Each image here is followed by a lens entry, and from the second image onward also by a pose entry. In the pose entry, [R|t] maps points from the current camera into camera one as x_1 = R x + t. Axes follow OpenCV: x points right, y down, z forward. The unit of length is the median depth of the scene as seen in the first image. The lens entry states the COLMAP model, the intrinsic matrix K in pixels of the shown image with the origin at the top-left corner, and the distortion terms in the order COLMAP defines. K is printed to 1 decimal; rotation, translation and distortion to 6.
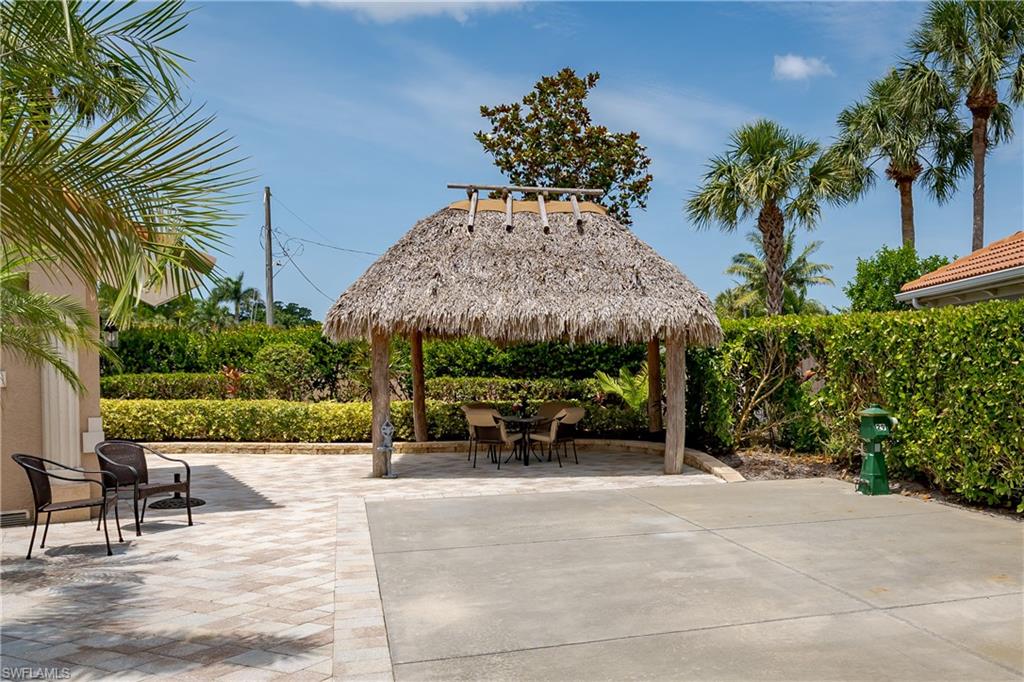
lens RADIAL K [[910.7, 0, 701.1], [0, 910.7, 377.9], [0, 0, 1]] dist [0.010523, 0.002874]
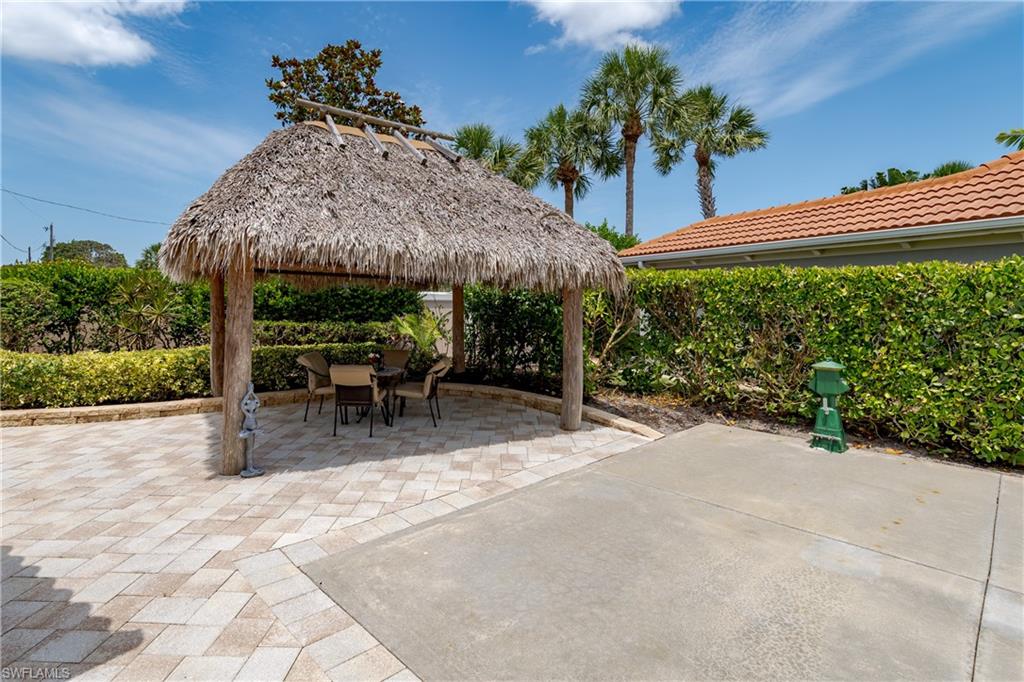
lens RADIAL K [[501.4, 0, 495.3], [0, 501.4, 286.3], [0, 0, 1]] dist [0.006210, -0.001706]
pose [[0.919095, 0.028529, 0.393003, -0.261275], [-0.008098, 0.998532, -0.053549, -0.012009], [-0.393954, 0.046034, 0.917977, 0.455879]]
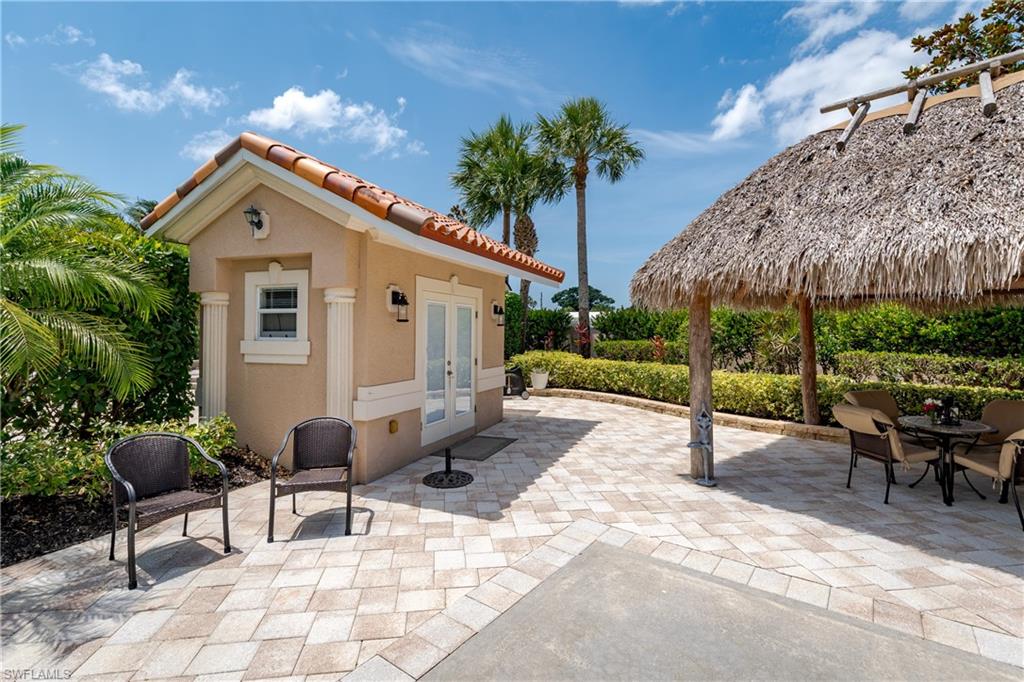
lens RADIAL K [[477.9, 0, 518.4], [0, 477.9, 323.9], [0, 0, 1]] dist [0.006577, -0.000925]
pose [[0.534595, -0.008634, -0.845064, -0.063666], [-0.019379, 0.999560, -0.022471, -0.012087], [0.844886, 0.028390, 0.534192, 0.514737]]
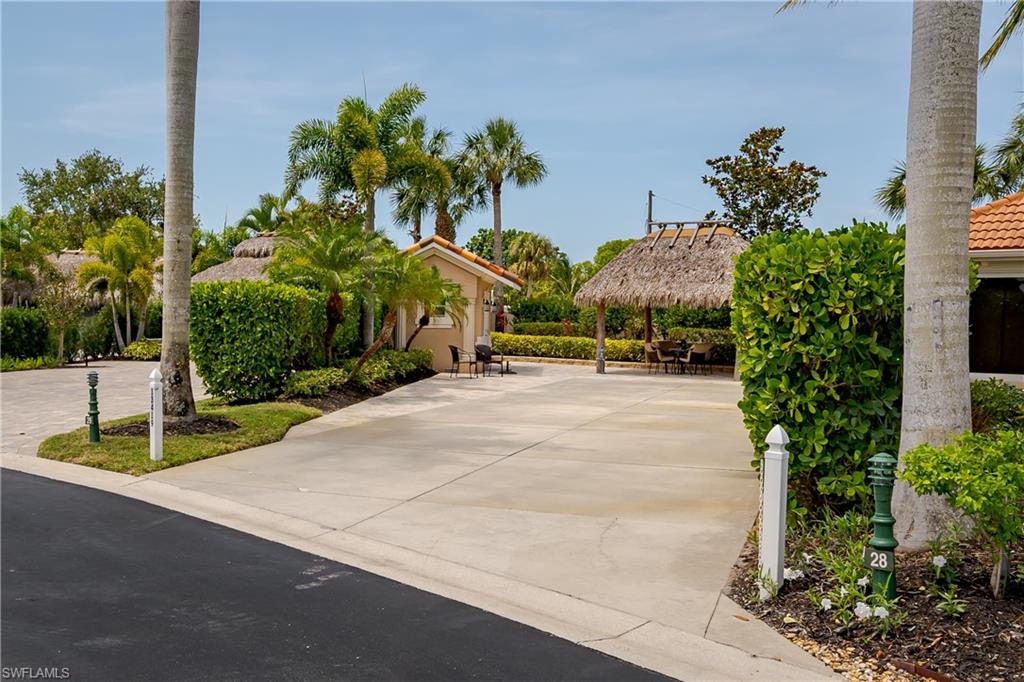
lens RADIAL K [[1020.1, 0, 402.0], [0, 1020.1, 373.2], [0, 0, 1]] dist [0.003359, 0.000000]
pose [[0.704132, 0.050747, -0.708254, 0.787871], [-0.025019, 0.998597, 0.046678, 0.009534], [0.709628, -0.015148, 0.704413, -0.768443]]
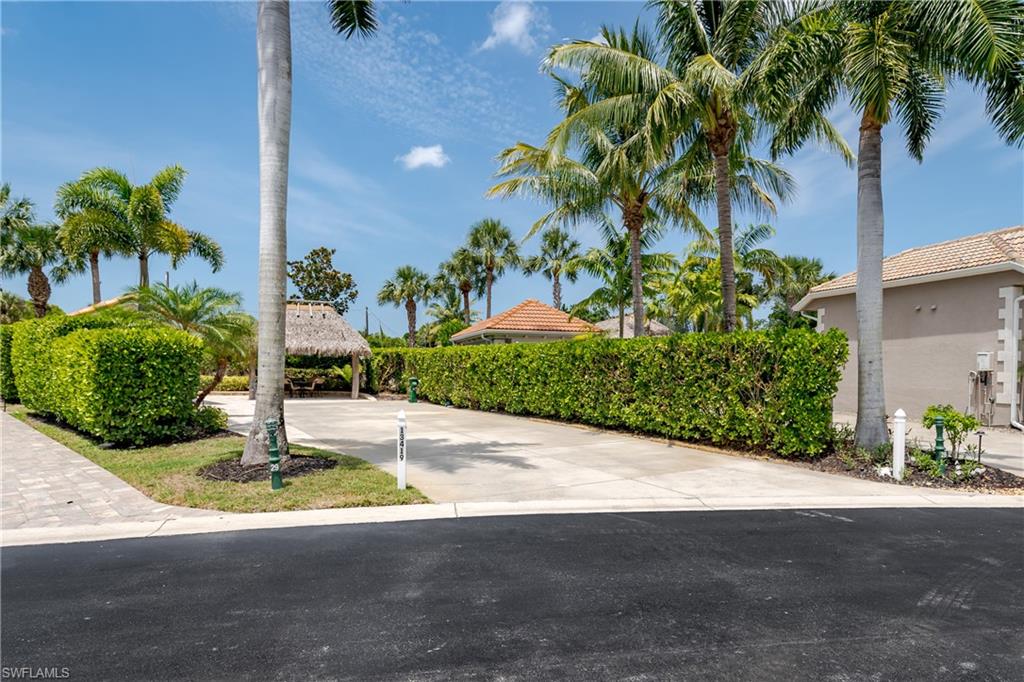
lens RADIAL K [[588.5, 0, 546.8], [0, 588.5, 373.6], [0, 0, 1]] dist [-0.001274, 0.005112]
pose [[0.980764, 0.010297, 0.194927, 0.179397], [-0.009956, 0.999947, -0.002731, 0.014862], [-0.194944, 0.000738, 0.980814, -0.877206]]
